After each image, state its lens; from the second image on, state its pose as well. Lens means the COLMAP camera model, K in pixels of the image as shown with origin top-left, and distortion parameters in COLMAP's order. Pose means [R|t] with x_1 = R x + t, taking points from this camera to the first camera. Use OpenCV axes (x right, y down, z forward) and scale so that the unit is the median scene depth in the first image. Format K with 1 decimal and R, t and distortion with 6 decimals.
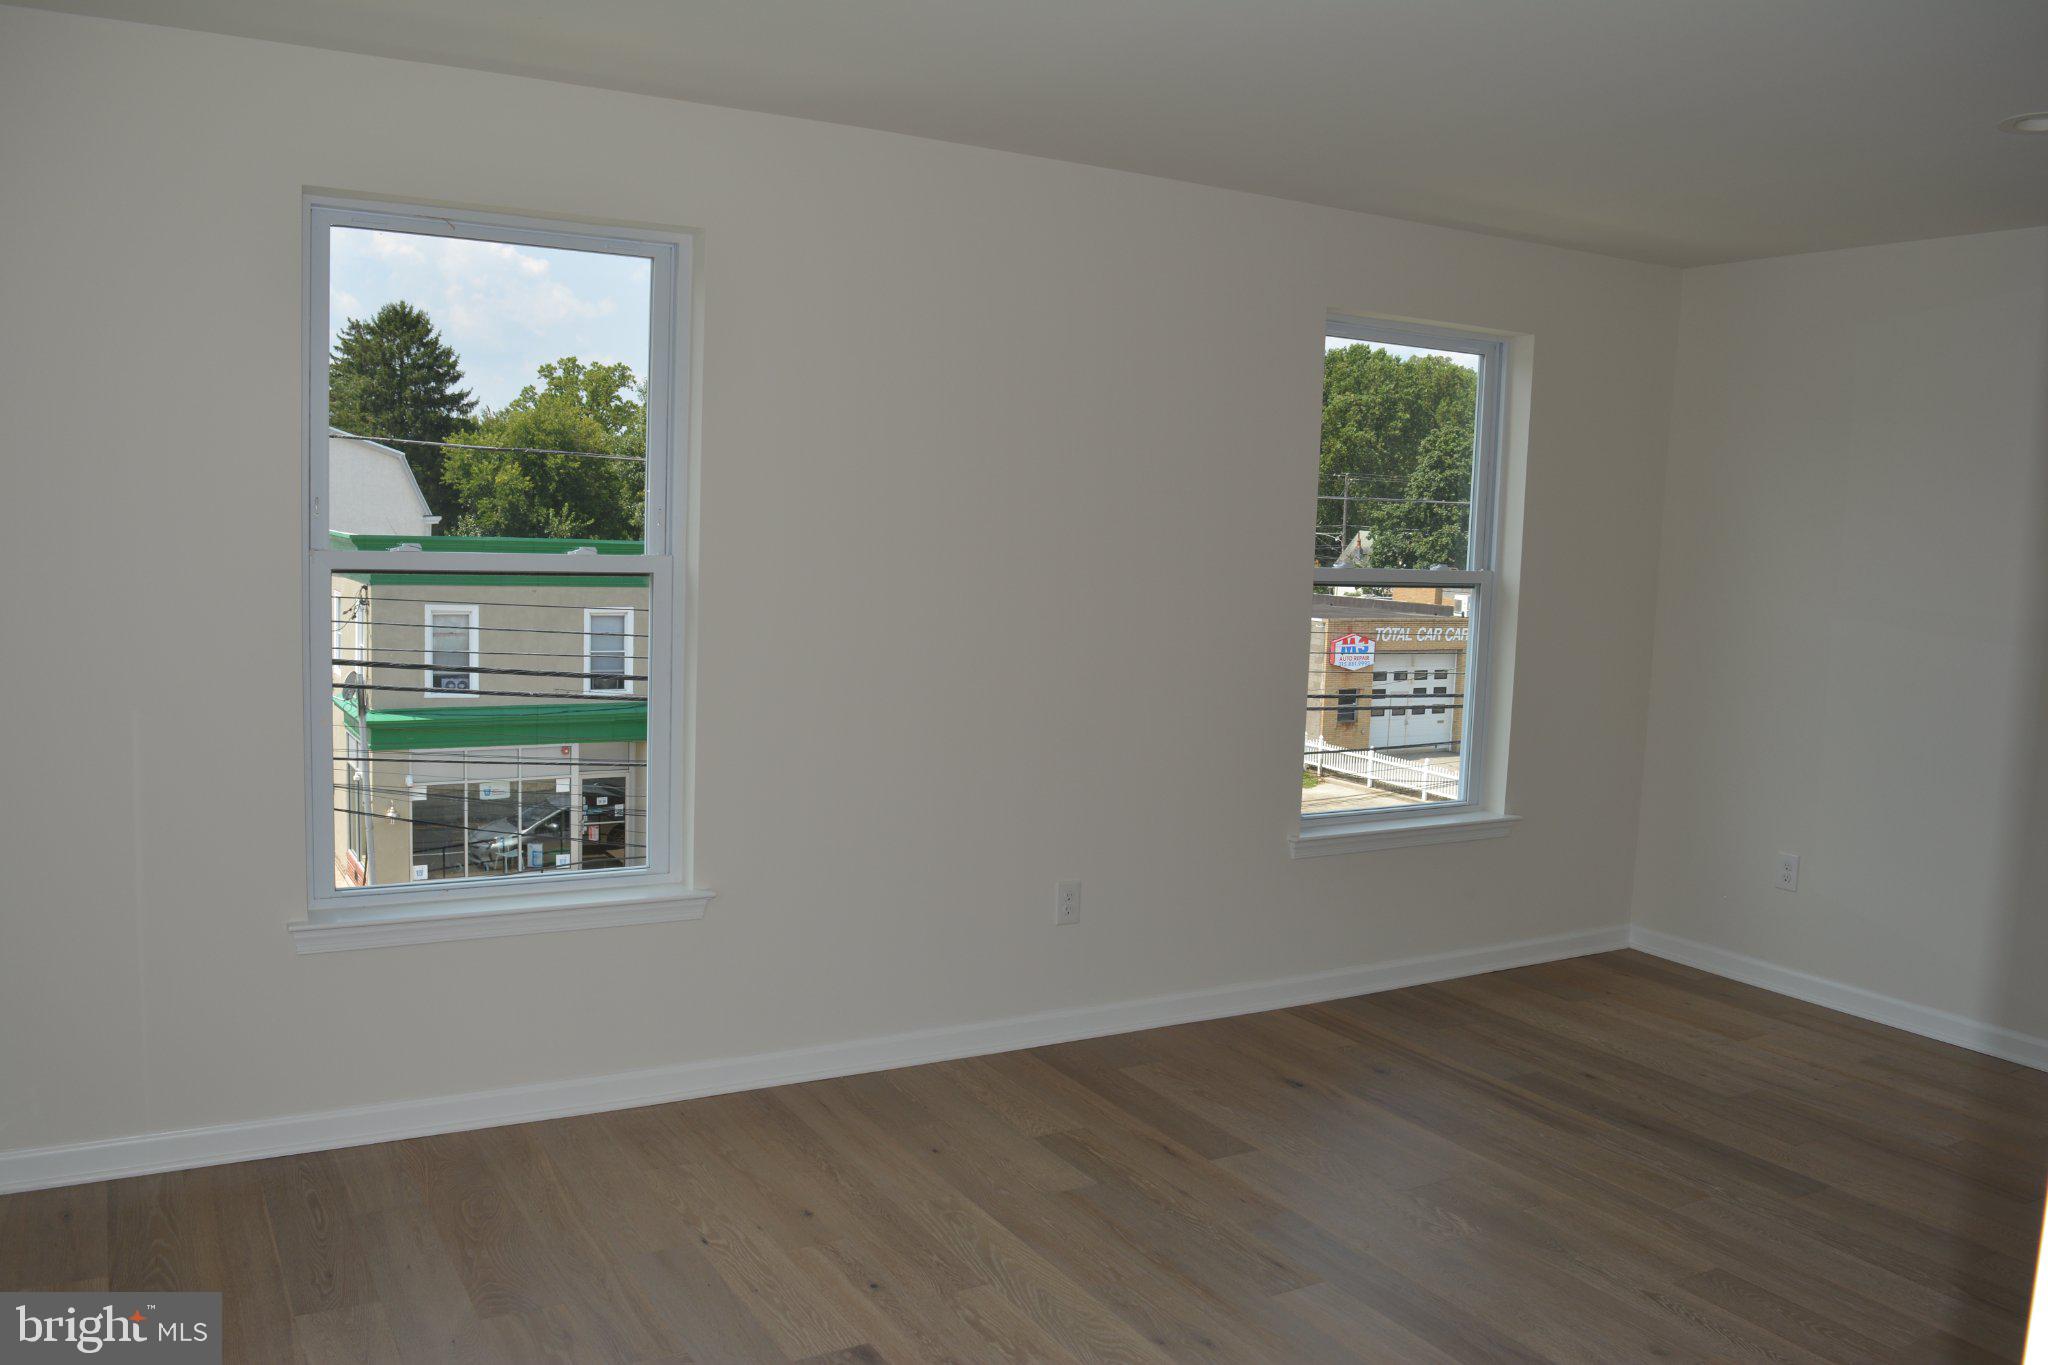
lens RADIAL K [[1624.0, 0, 1024.0], [0, 1624.0, 682.5], [0, 0, 1]] dist [-0.072677, 0.008297]
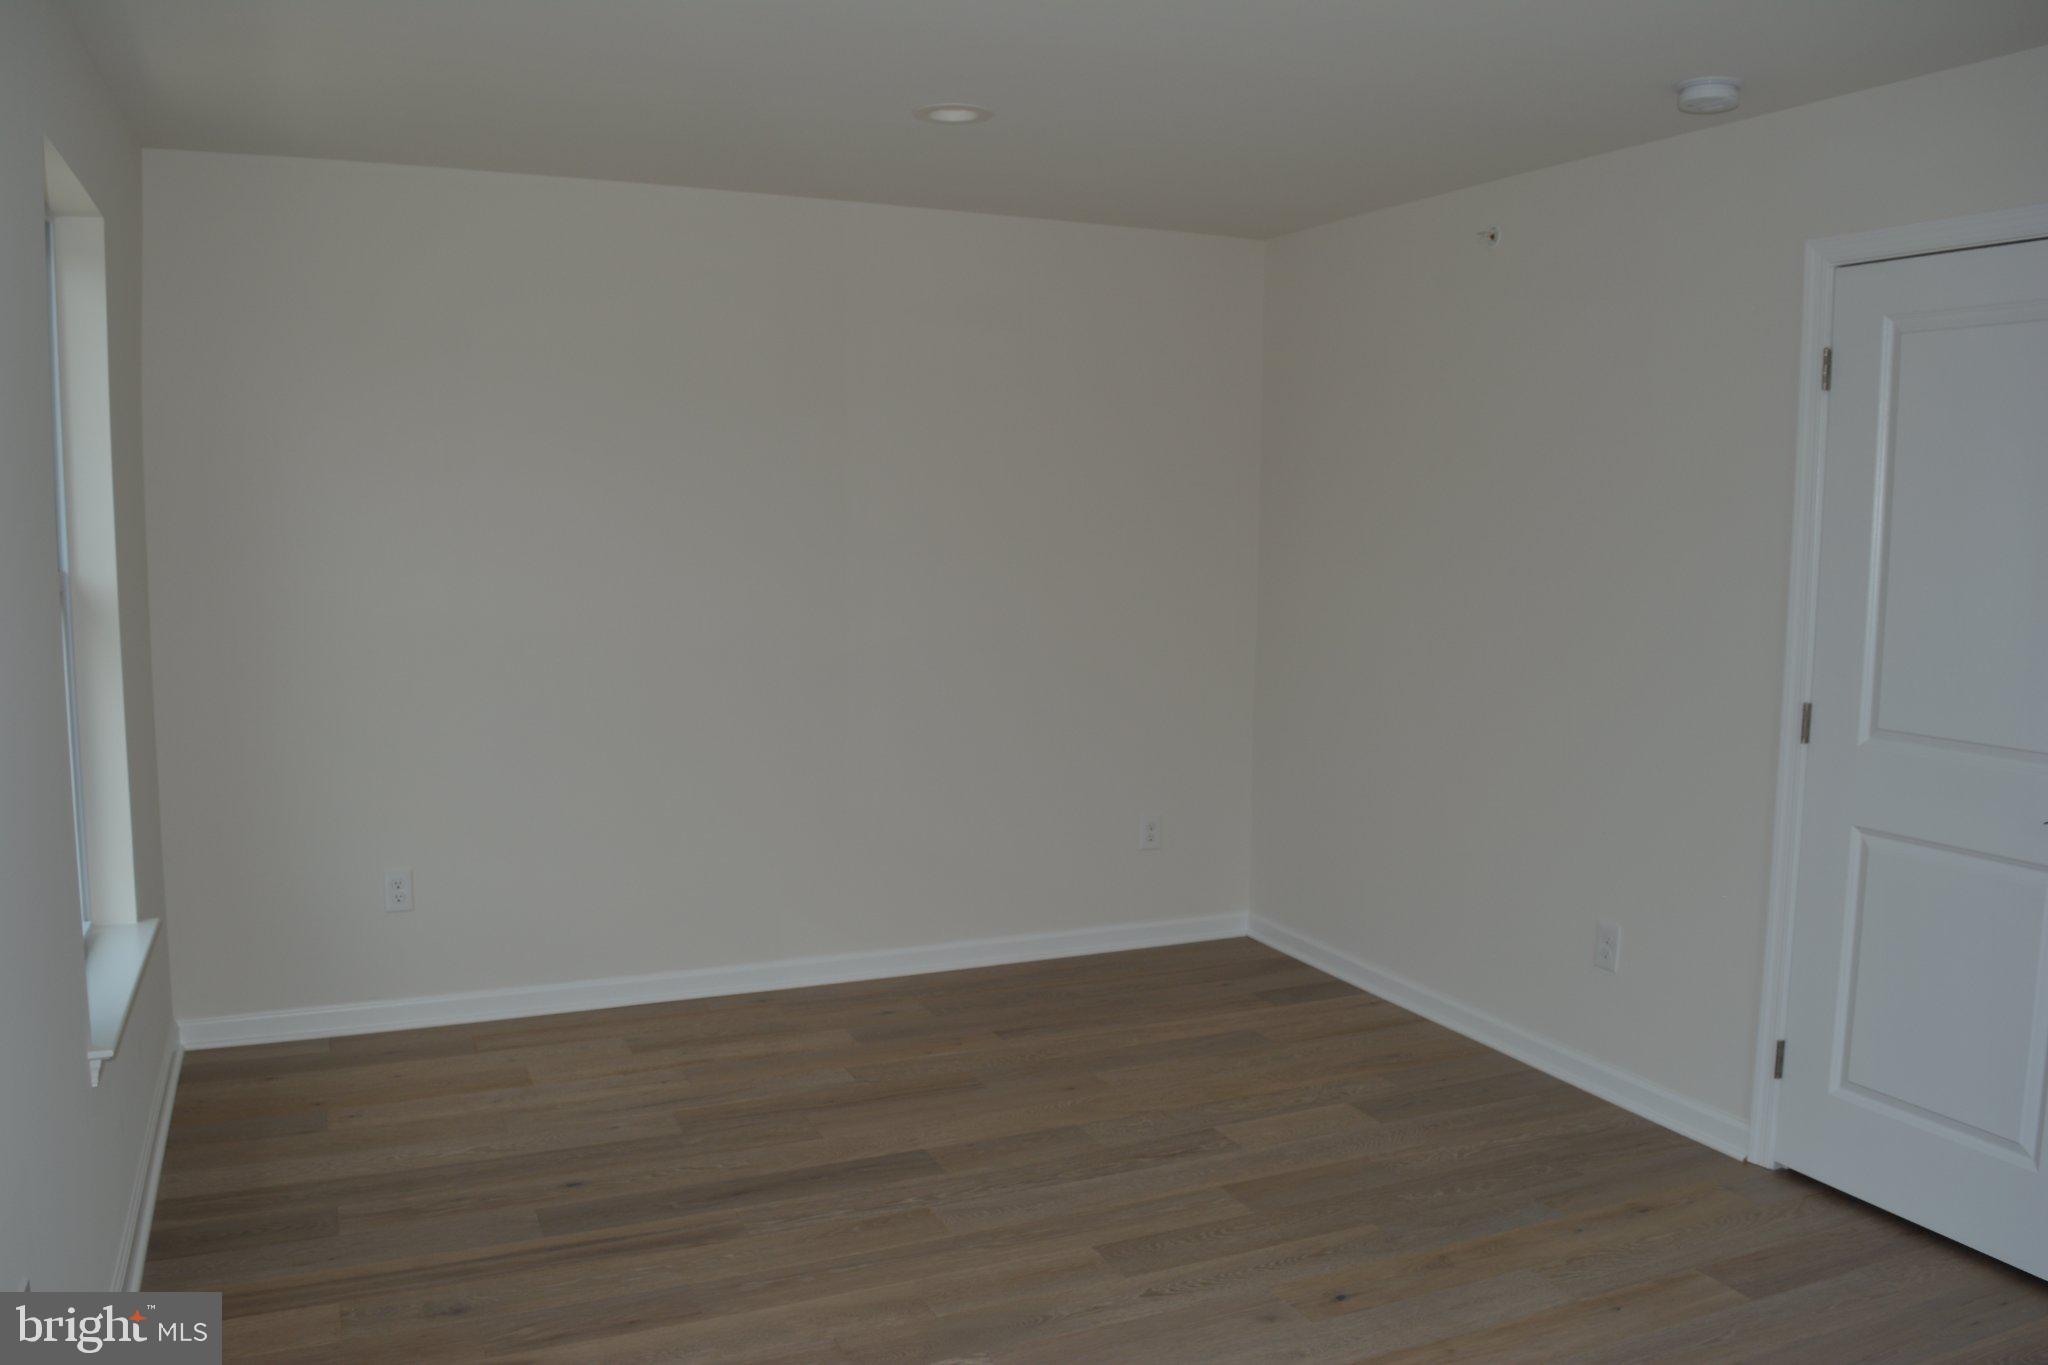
lens RADIAL K [[1624.0, 0, 1024.0], [0, 1624.0, 682.5], [0, 0, 1]] dist [-0.072677, 0.008297]
pose [[0.100823, -0.143487, 0.984503, -0.386672], [0.090409, 0.986773, 0.134559, -0.092975], [-0.990788, 0.075441, 0.112462, 0.671135]]
